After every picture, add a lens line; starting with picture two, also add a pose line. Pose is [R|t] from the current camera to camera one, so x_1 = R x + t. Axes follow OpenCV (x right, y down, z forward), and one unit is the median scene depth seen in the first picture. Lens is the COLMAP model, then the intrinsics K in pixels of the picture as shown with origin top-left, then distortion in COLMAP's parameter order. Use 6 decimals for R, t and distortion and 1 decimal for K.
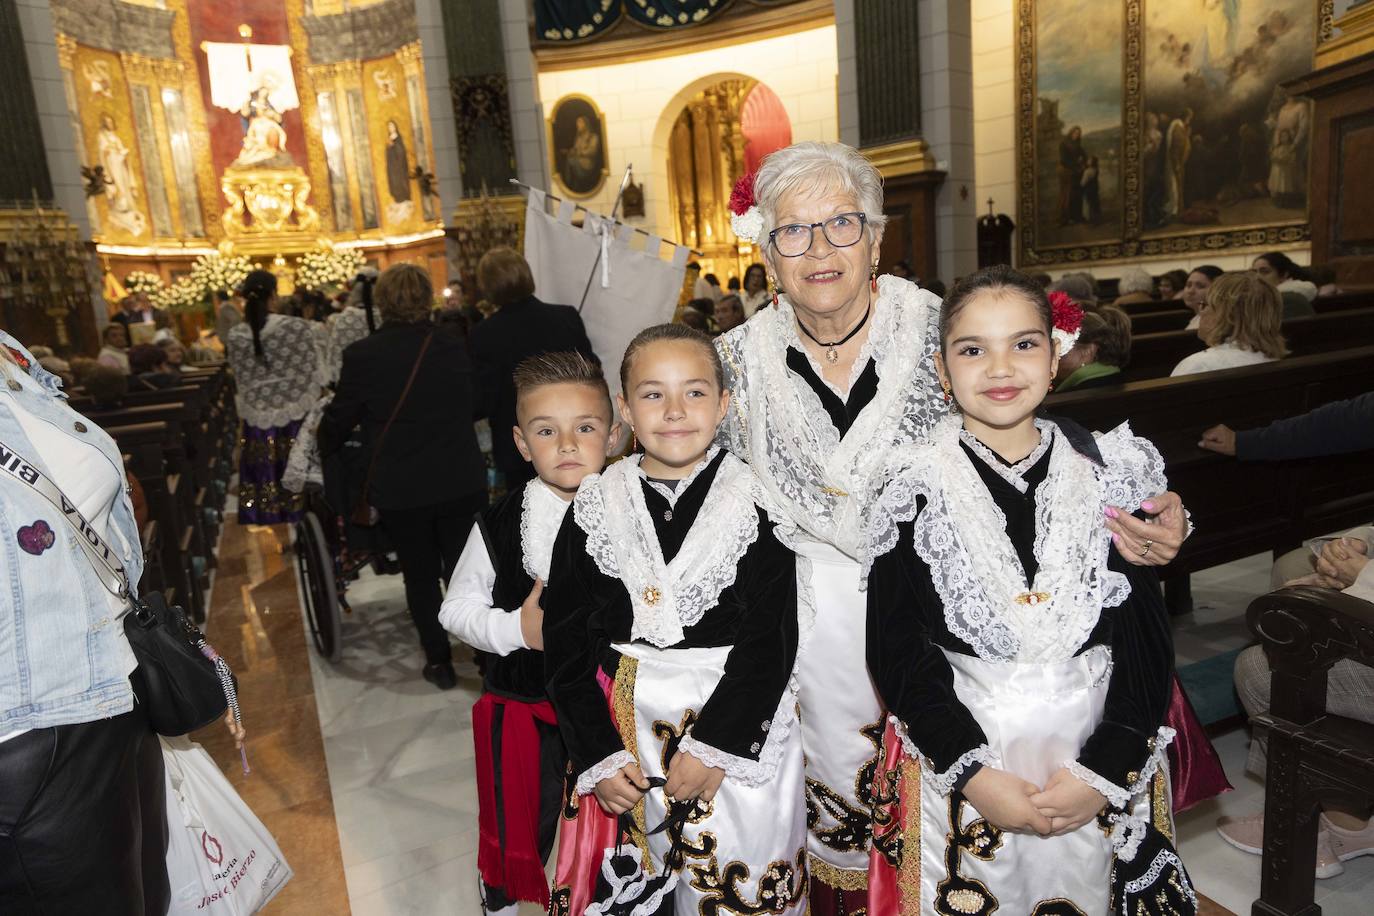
lens RADIAL K [[924.8, 0, 700.3], [0, 924.8, 464.1], [0, 0, 1]] dist [-0.002565, -0.002389]
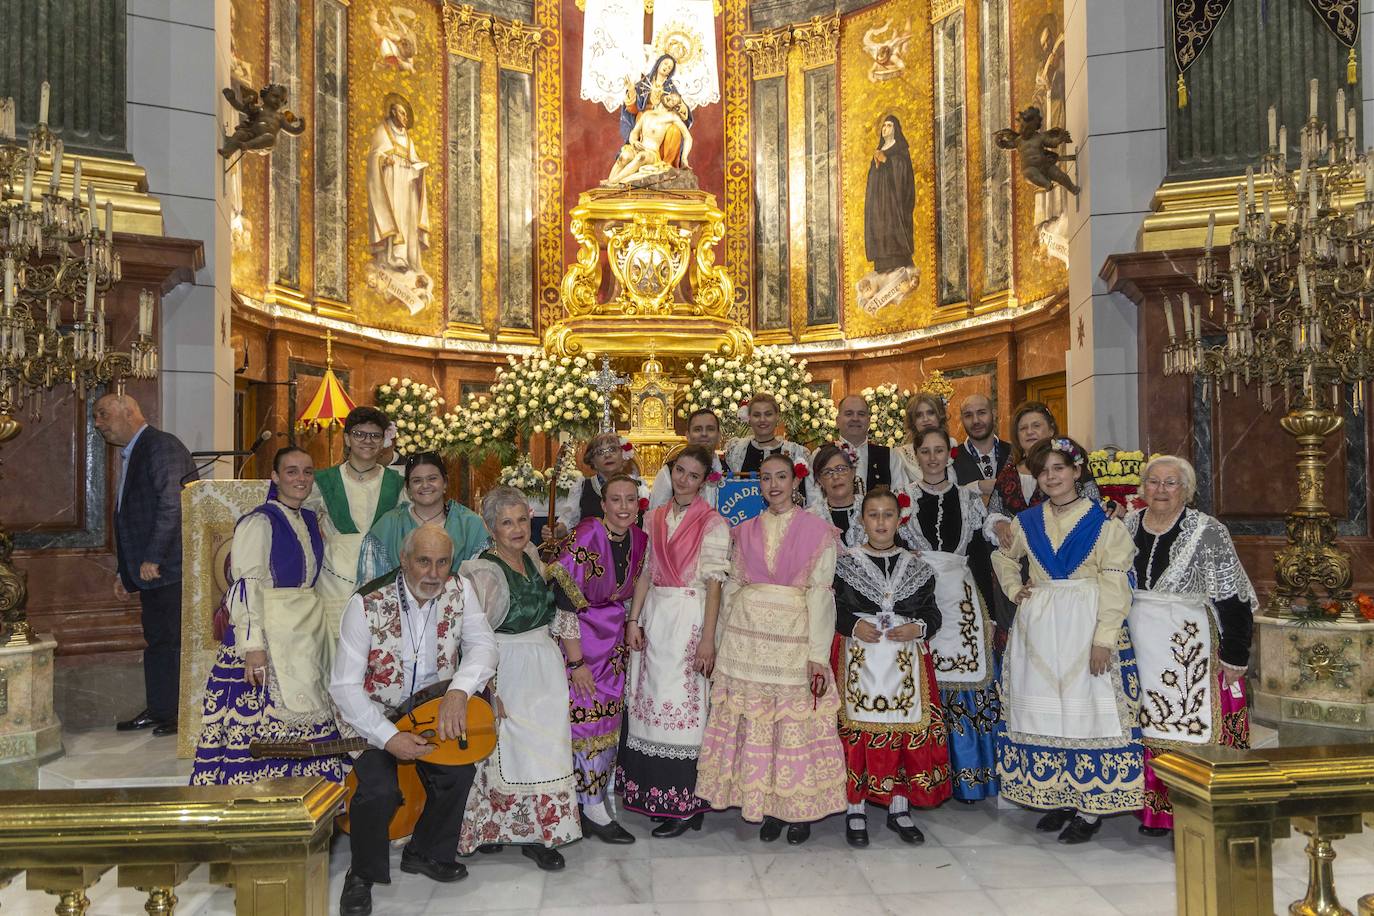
lens RADIAL K [[934.0, 0, 694.8], [0, 934.0, 463.2], [0, 0, 1]] dist [0.013636, -0.002106]
pose [[0.932504, 0.061458, -0.355892, -0.255314], [-0.126218, 0.978735, -0.161699, -0.093378], [0.338386, 0.195705, 0.920431, 0.563407]]
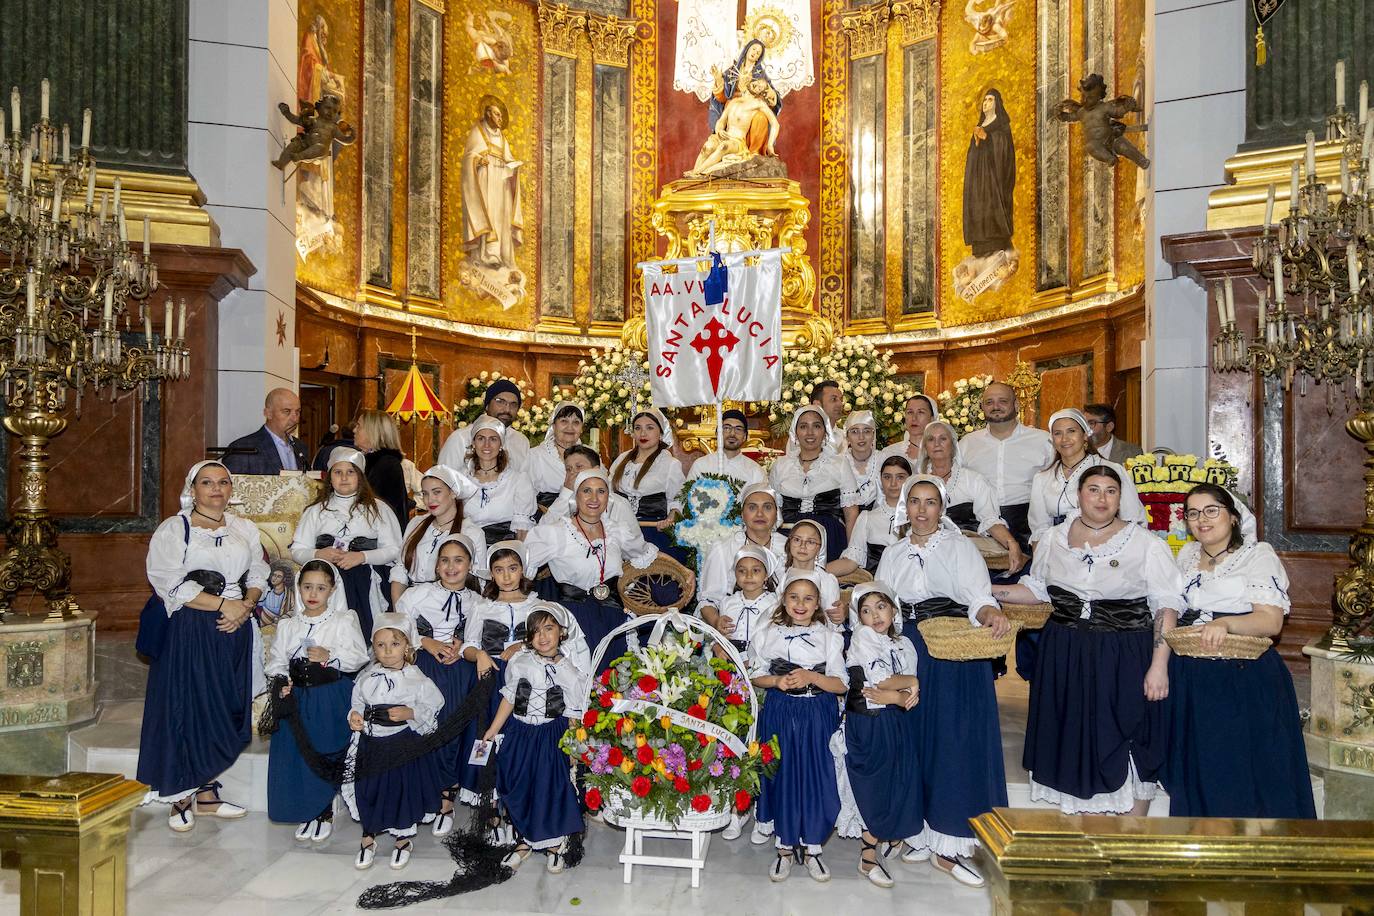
lens RADIAL K [[934.0, 0, 694.8], [0, 934.0, 463.2], [0, 0, 1]] dist [0.013636, -0.002106]
pose [[0.855172, 0.078059, -0.512433, -0.215362], [-0.162770, 0.979030, -0.122503, -0.104648], [0.492125, 0.188170, 0.849944, 0.587556]]
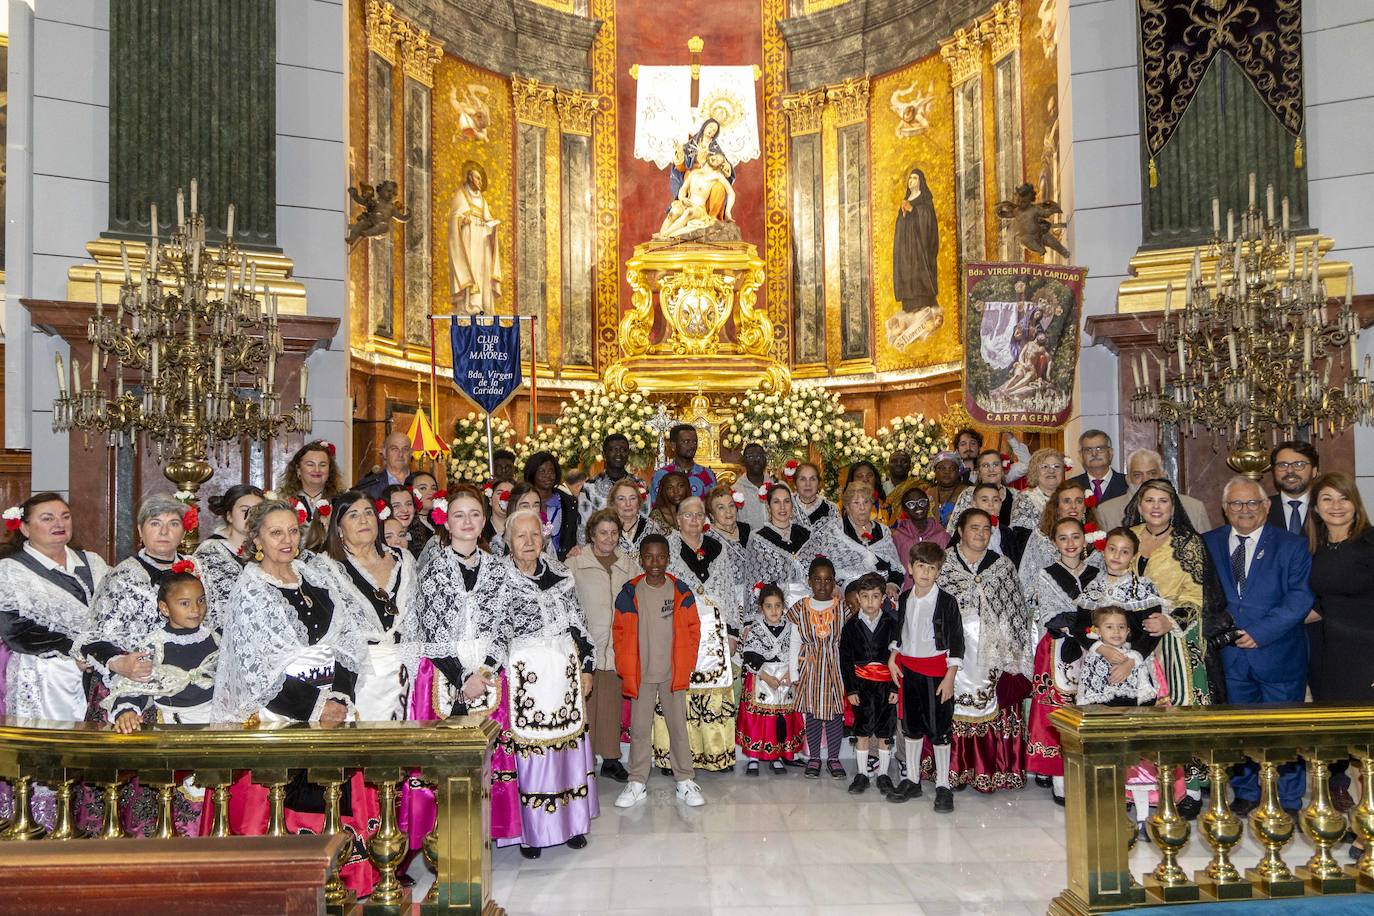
lens RADIAL K [[933.9, 0, 691.2], [0, 933.9, 467.8], [0, 0, 1]] dist [0.005908, 0.003824]
pose [[0.912124, 0.053145, -0.406455, -0.233331], [-0.130266, 0.977740, -0.164487, -0.090493], [0.388665, 0.202980, 0.898743, 0.509769]]
